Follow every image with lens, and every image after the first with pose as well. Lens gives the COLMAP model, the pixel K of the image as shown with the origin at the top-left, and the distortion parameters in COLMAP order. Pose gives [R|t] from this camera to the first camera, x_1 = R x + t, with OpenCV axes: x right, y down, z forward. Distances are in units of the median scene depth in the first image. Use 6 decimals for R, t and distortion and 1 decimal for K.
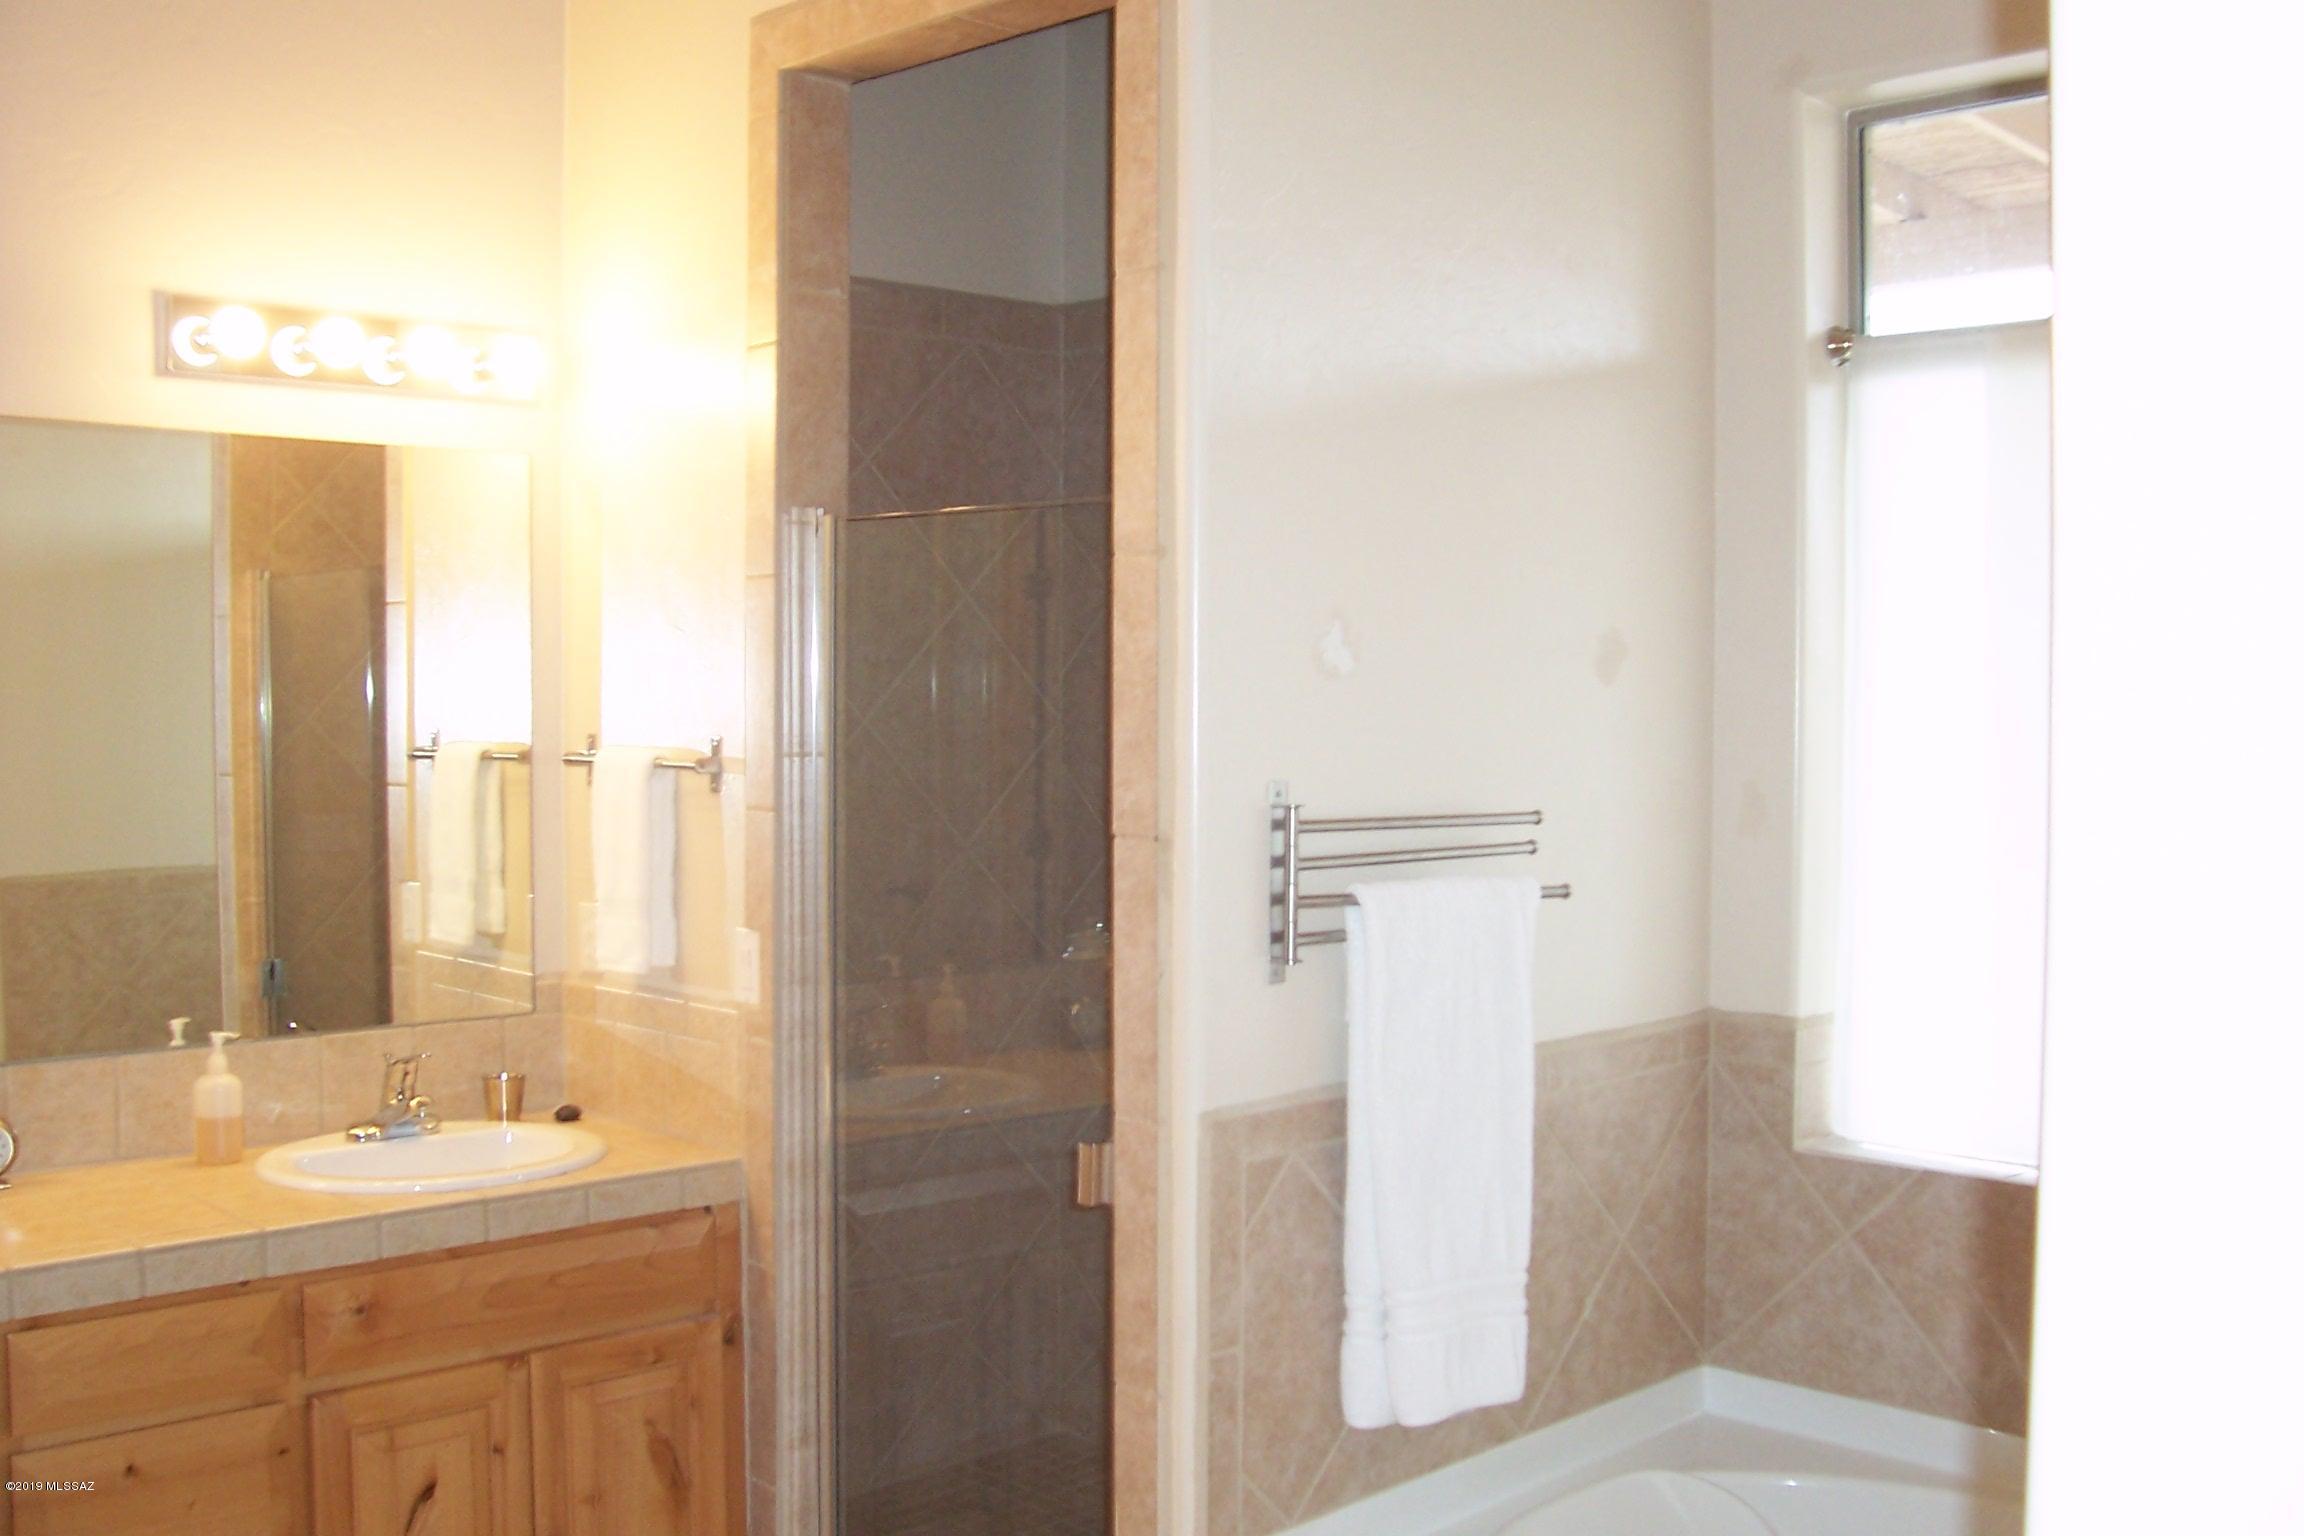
lens RADIAL K [[2270.4, 0, 1135.9], [0, 2270.4, 802.0], [0, 0, 1]] dist [-0.124947, 0.000000]
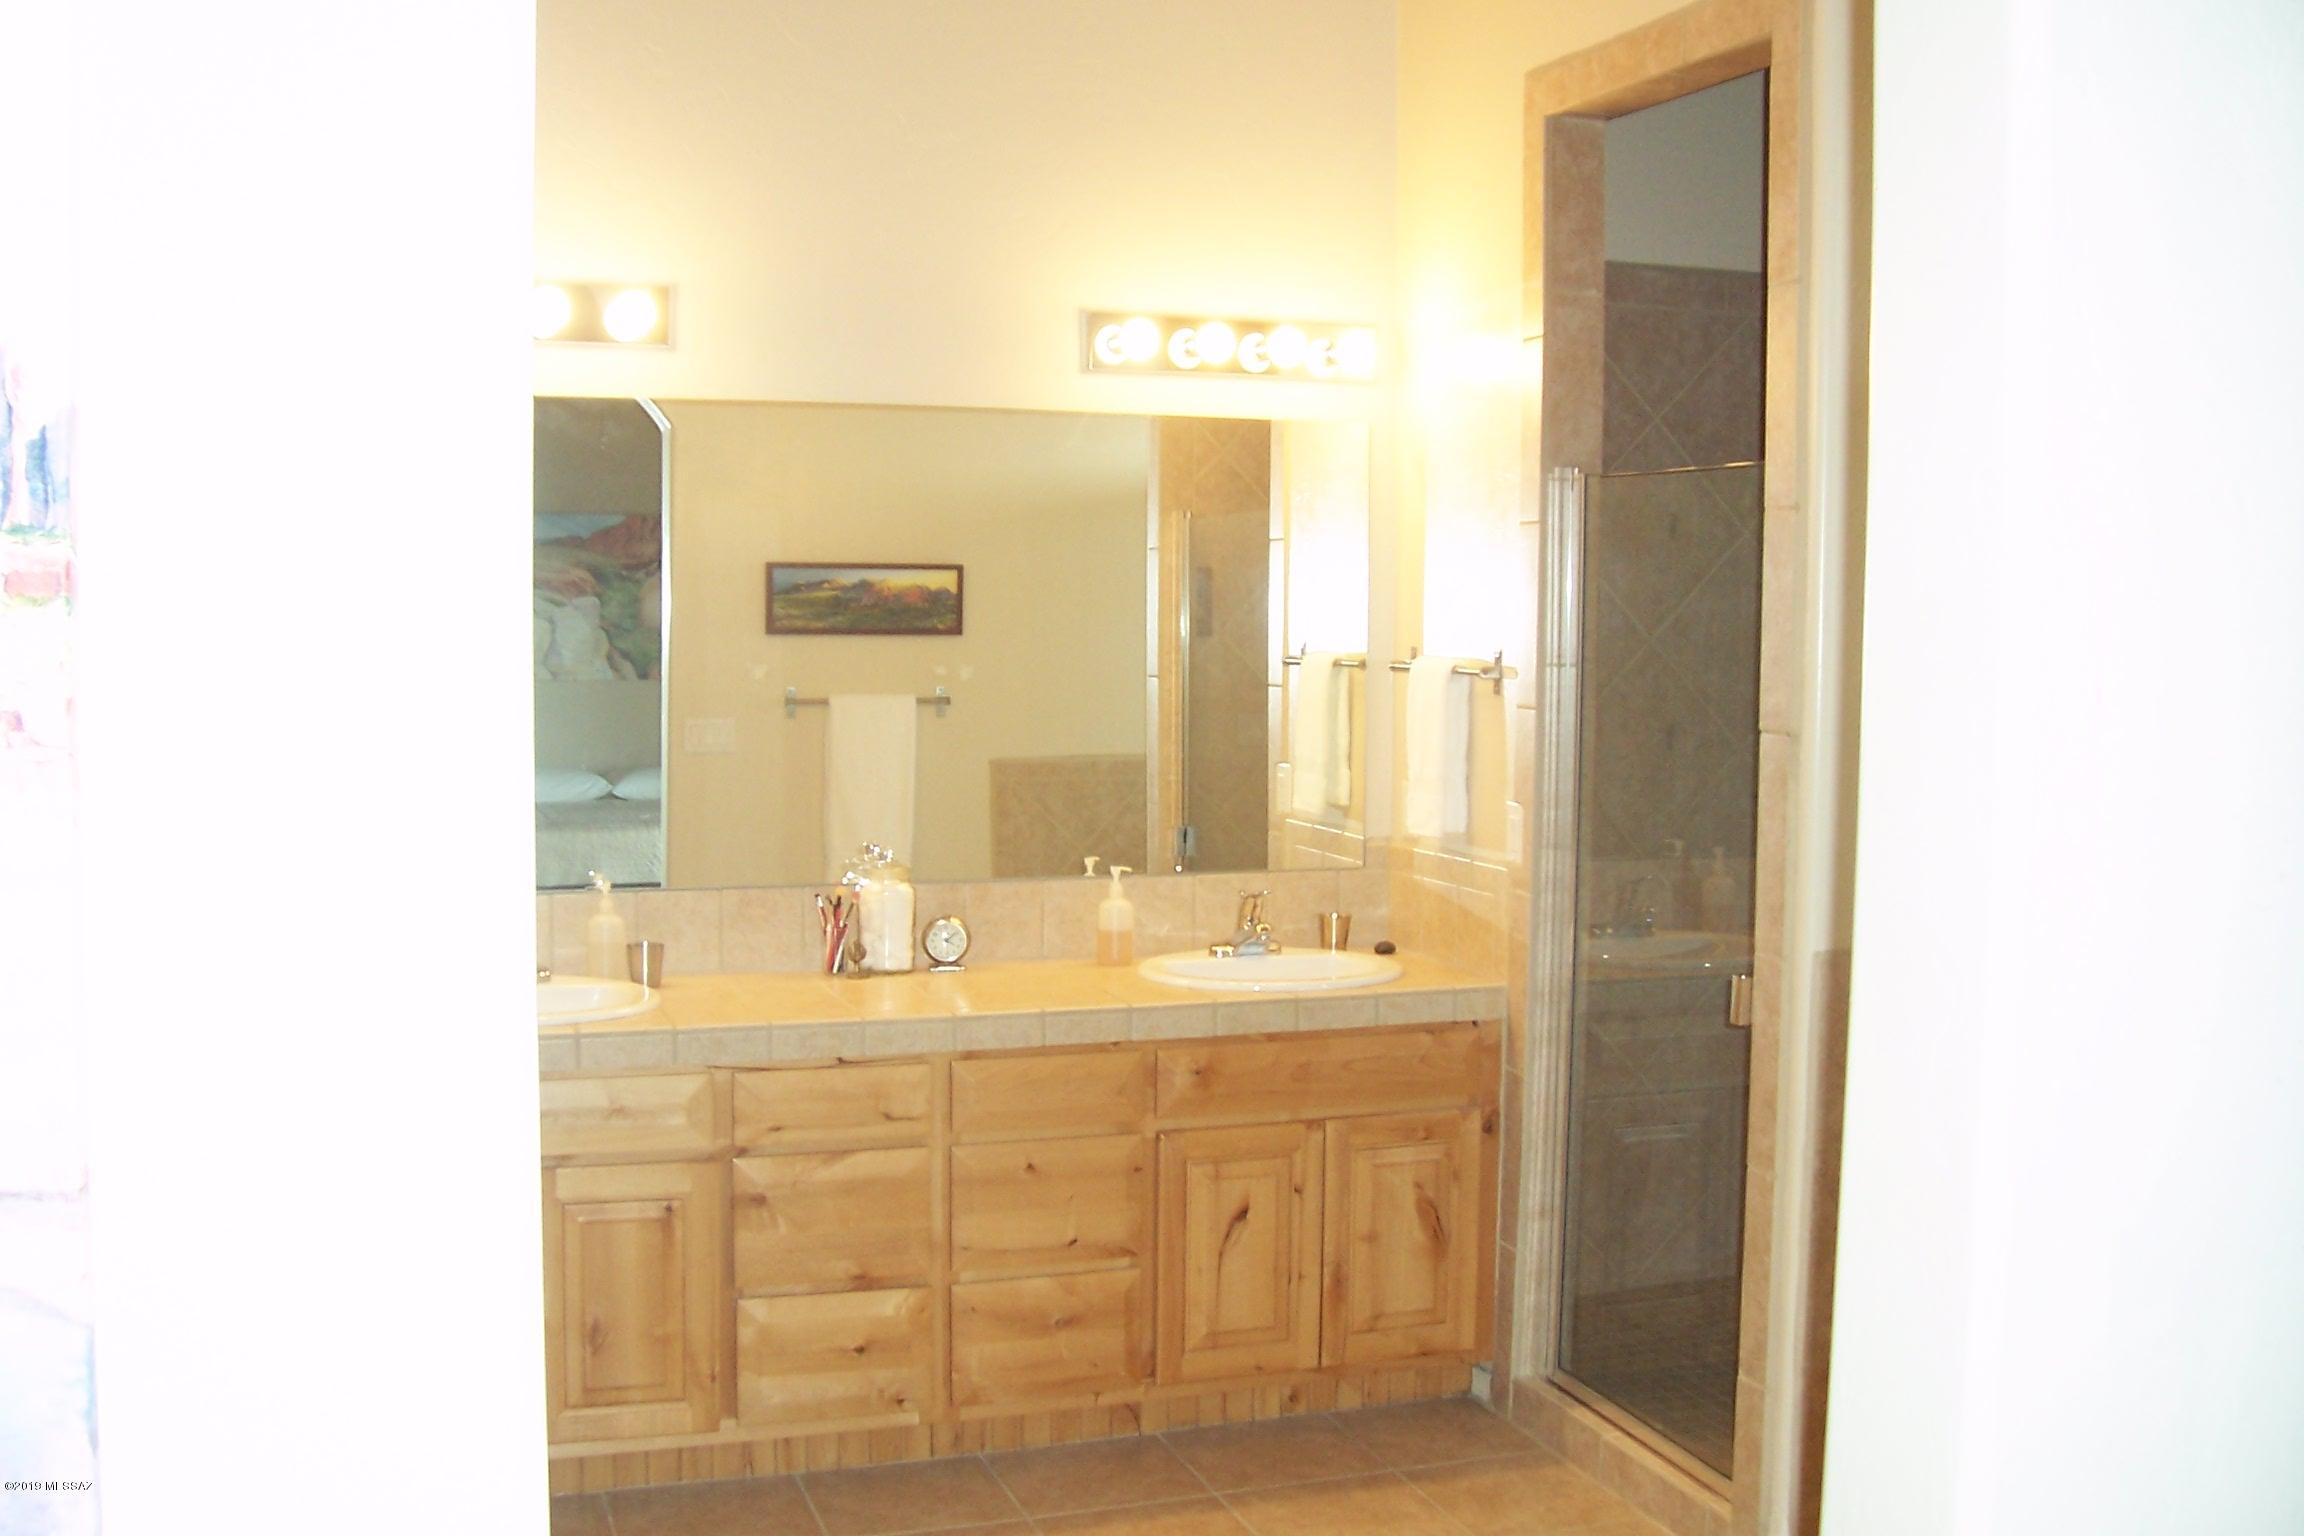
lens RADIAL K [[2270.4, 0, 1145.1], [0, 2270.4, 769.7], [0, 0, 1]] dist [-0.124947, 0.000000]
pose [[0.910658, 0.031884, -0.411928, 0.160783], [-0.022753, 0.999375, 0.027053, 0.008303], [0.412533, -0.015264, 0.910815, -0.232064]]
